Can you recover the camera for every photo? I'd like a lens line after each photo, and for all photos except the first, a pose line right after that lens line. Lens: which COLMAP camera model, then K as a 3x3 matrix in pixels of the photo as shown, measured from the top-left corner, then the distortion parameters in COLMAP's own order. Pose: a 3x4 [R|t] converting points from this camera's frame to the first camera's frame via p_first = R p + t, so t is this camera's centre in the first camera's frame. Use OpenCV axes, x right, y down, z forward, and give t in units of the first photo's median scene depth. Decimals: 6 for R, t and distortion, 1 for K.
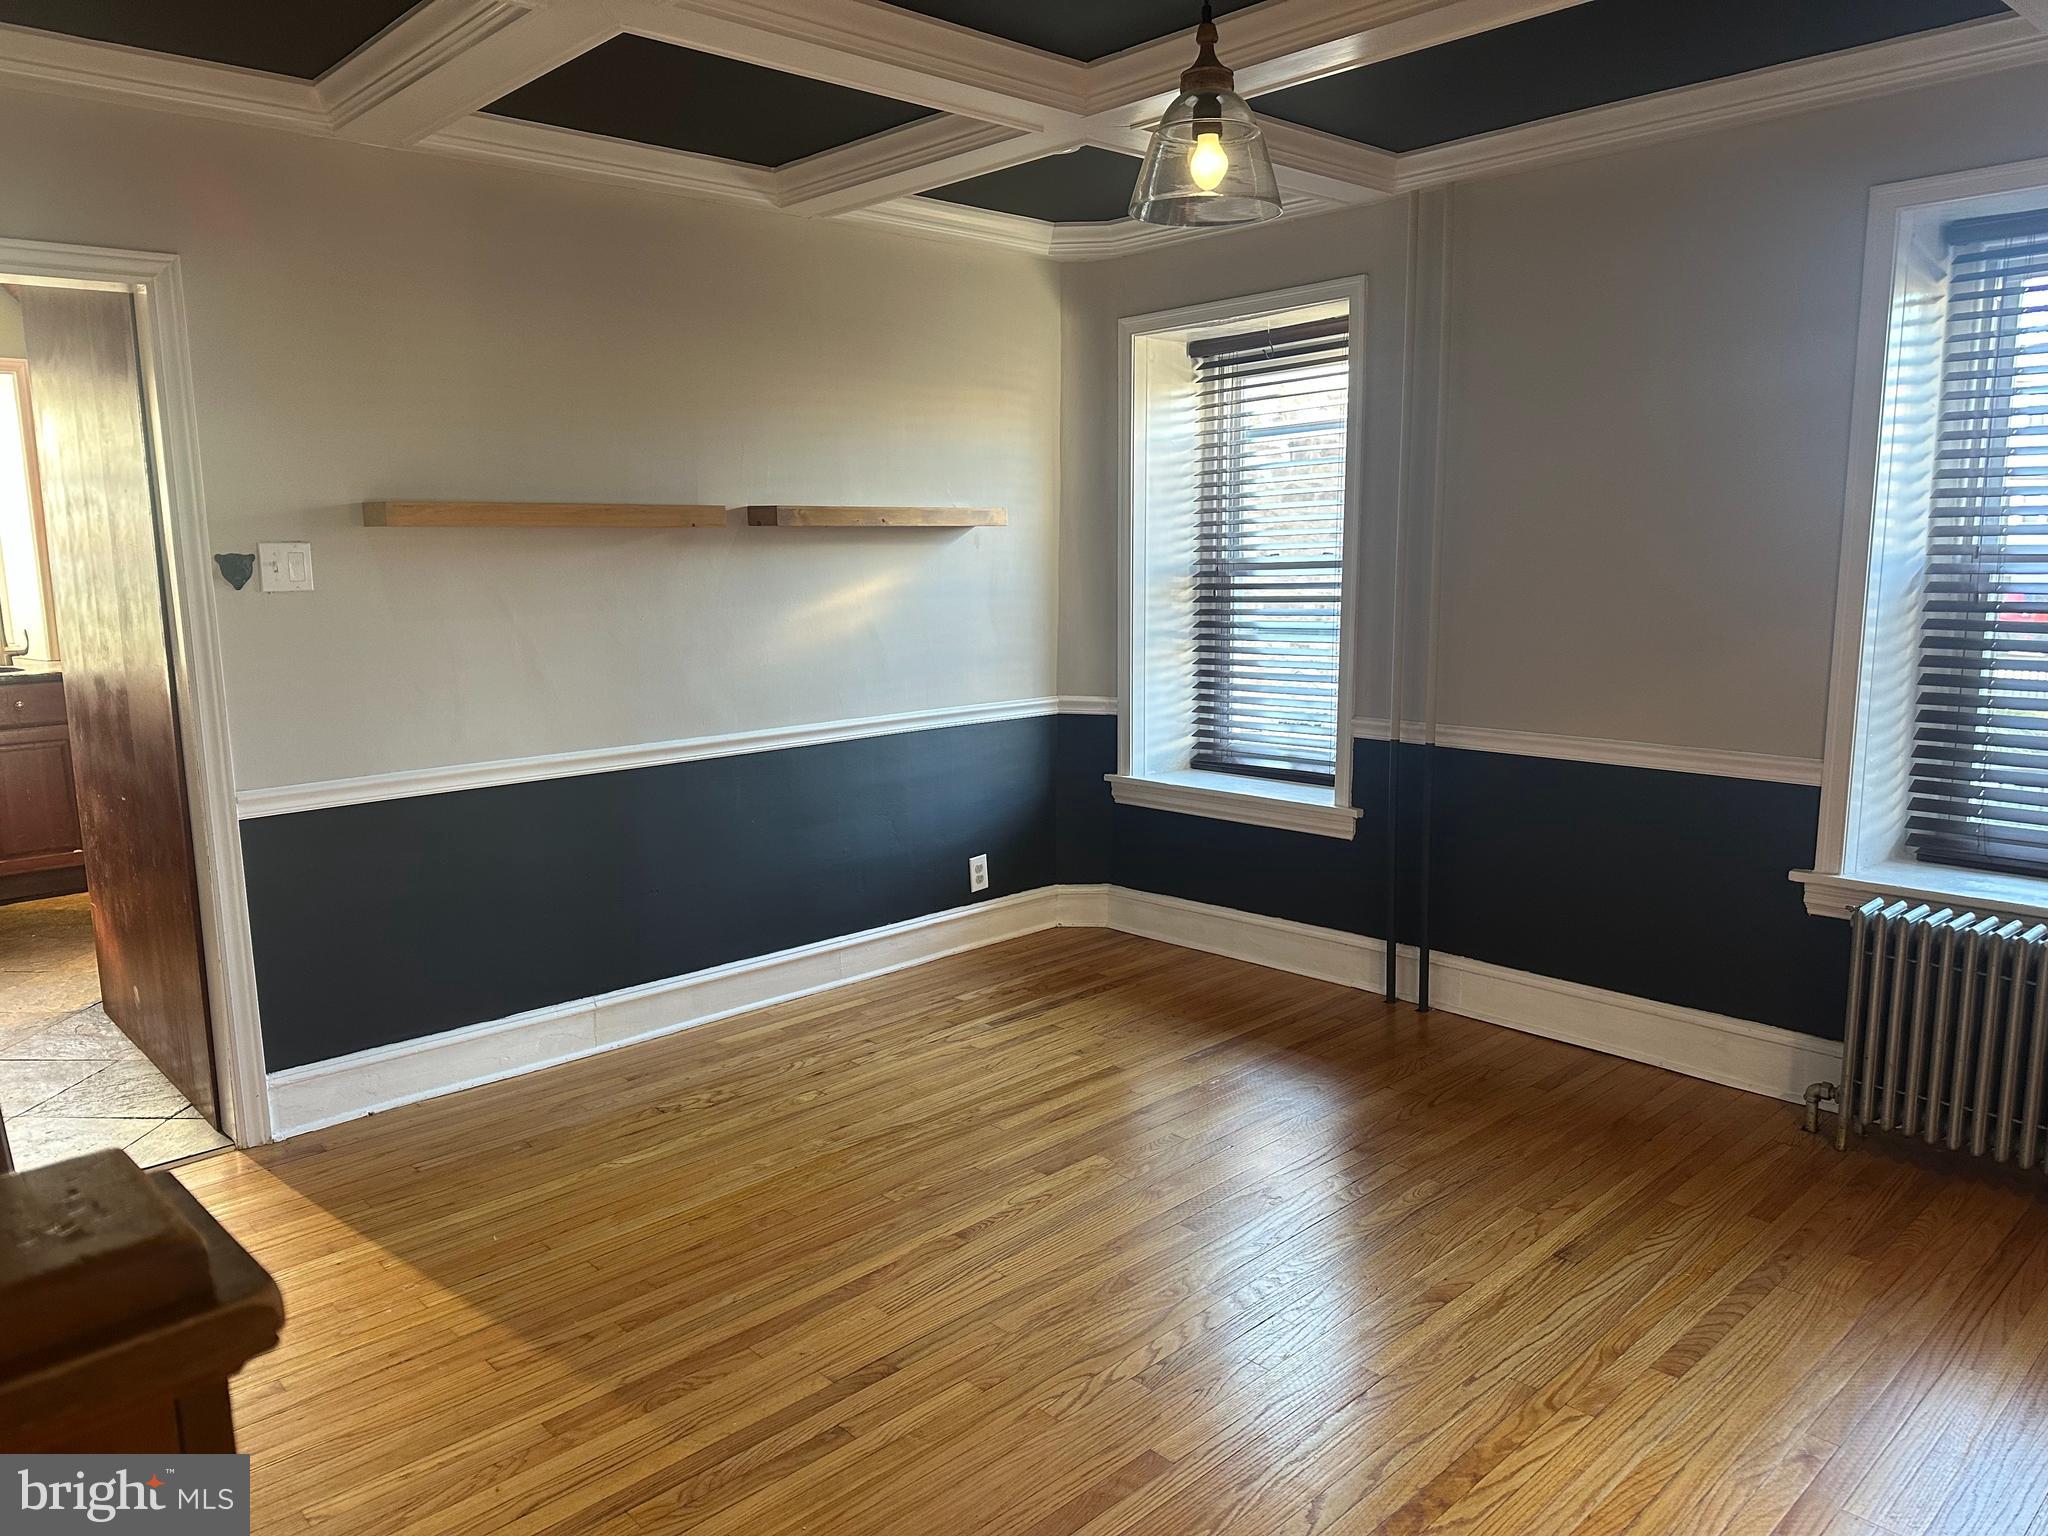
lens RADIAL K [[1420.4, 0, 1034.7], [0, 1420.4, 765.6], [0, 0, 1]] dist [0.045884, -0.055963]
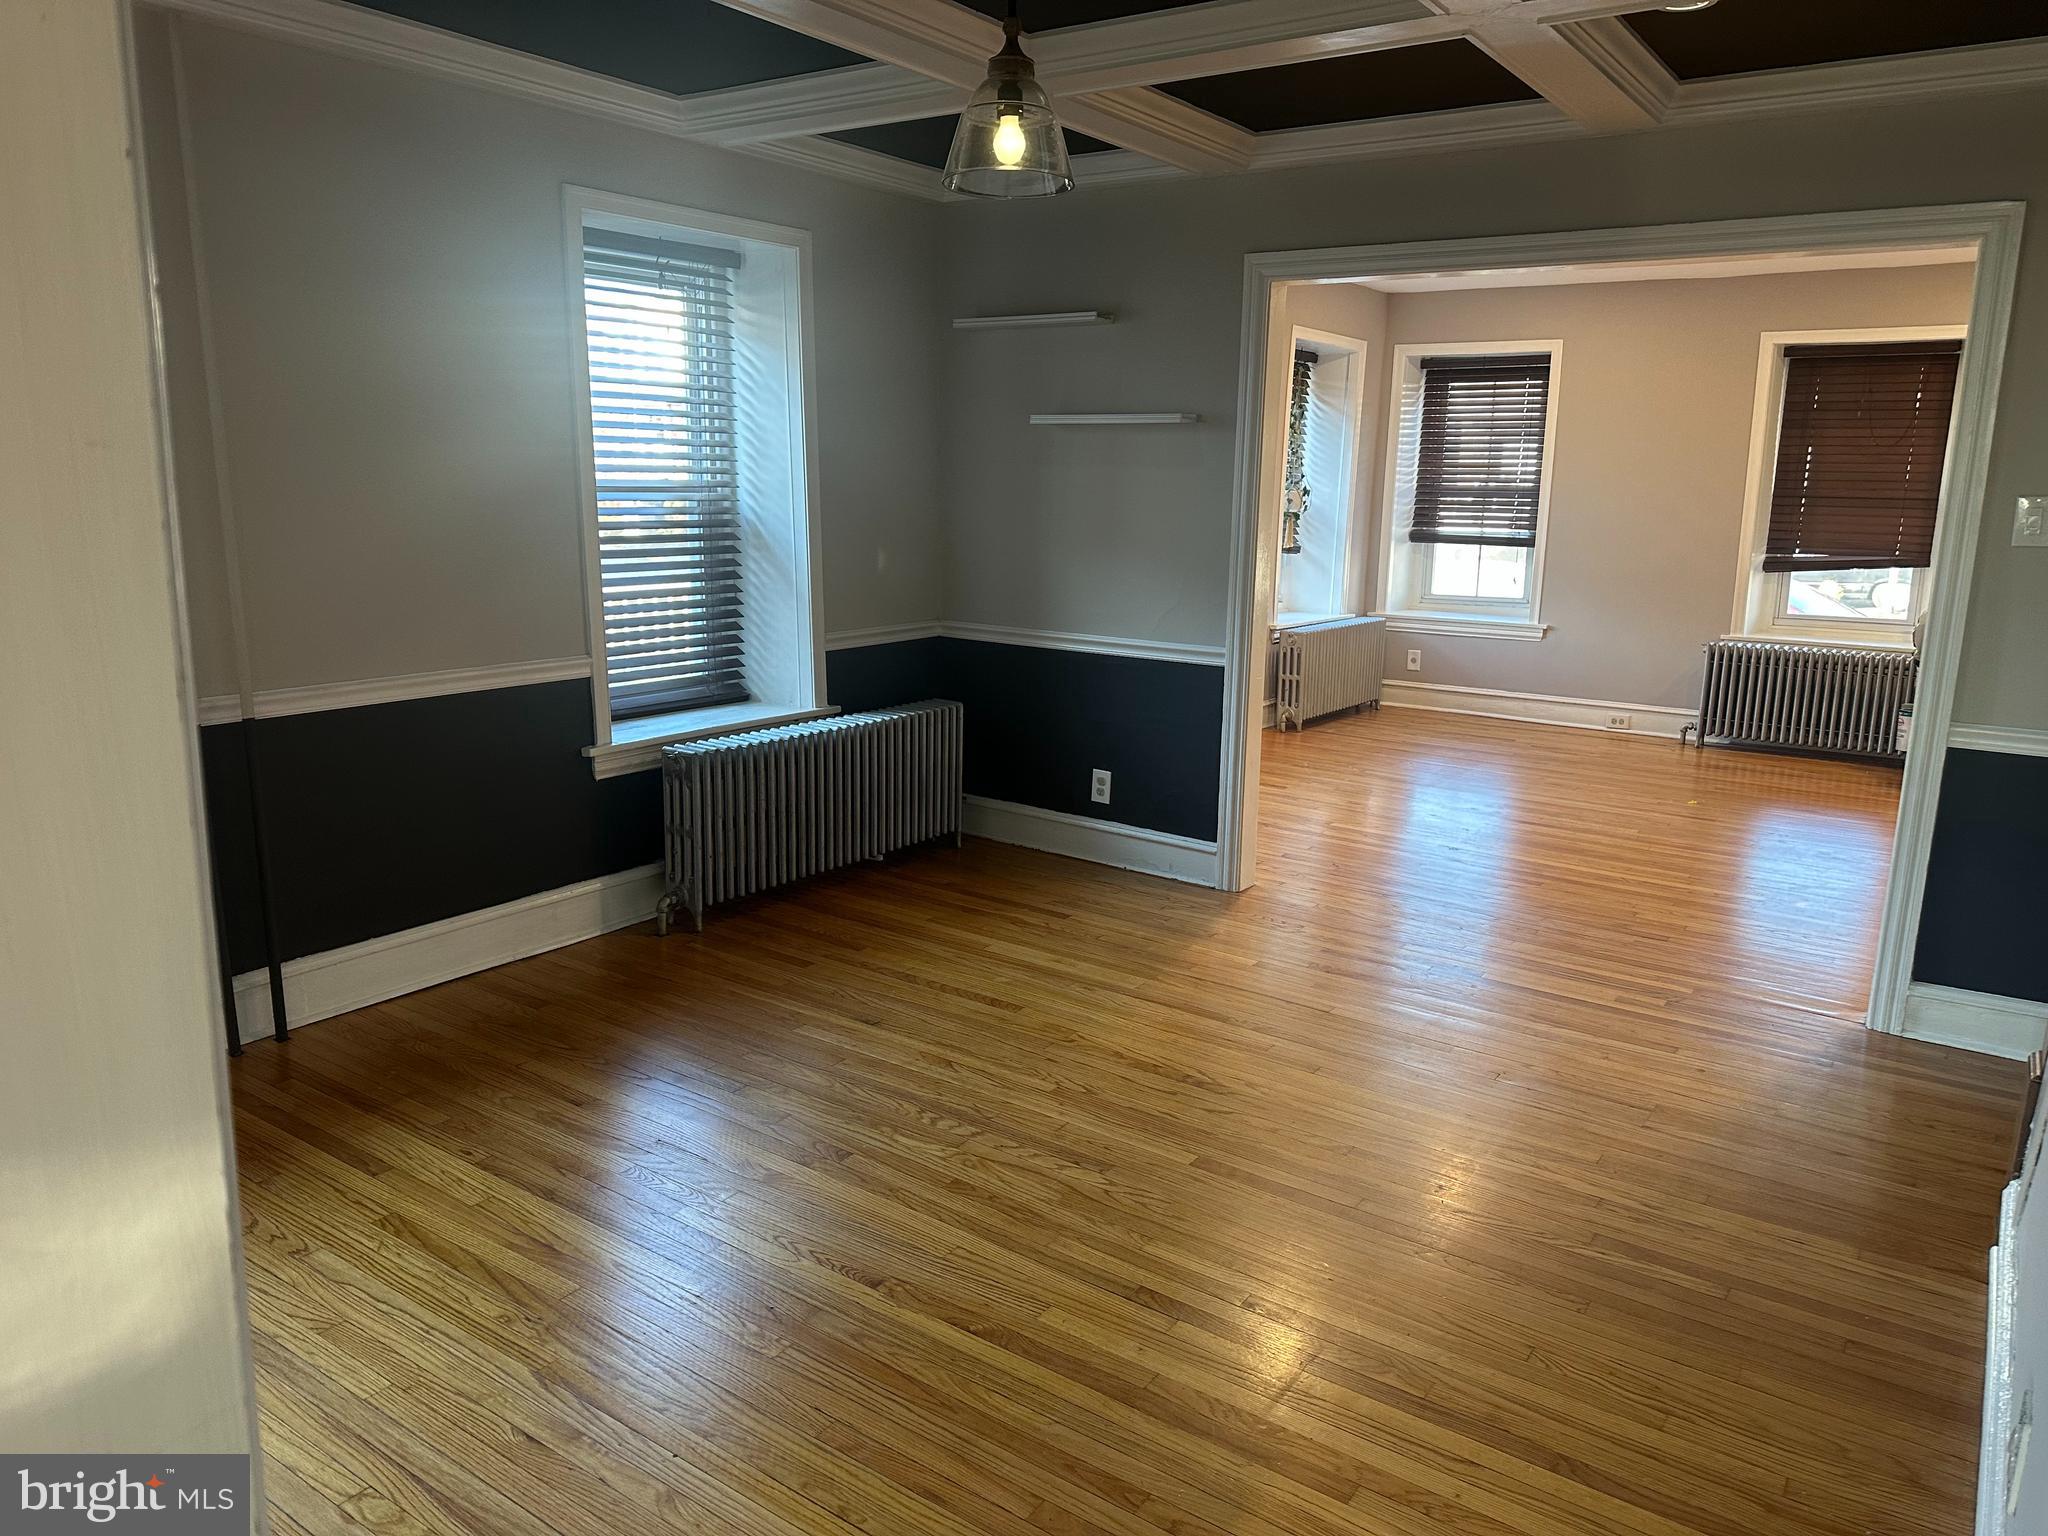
lens RADIAL K [[1420.4, 0, 1016.1], [0, 1420.4, 765.8], [0, 0, 1]] dist [0.045884, -0.055963]
pose [[-0.201782, -0.192529, 0.960321, -0.717167], [0.135699, 0.965537, 0.222088, -0.133344], [-0.969984, 0.175128, -0.168701, 0.860549]]
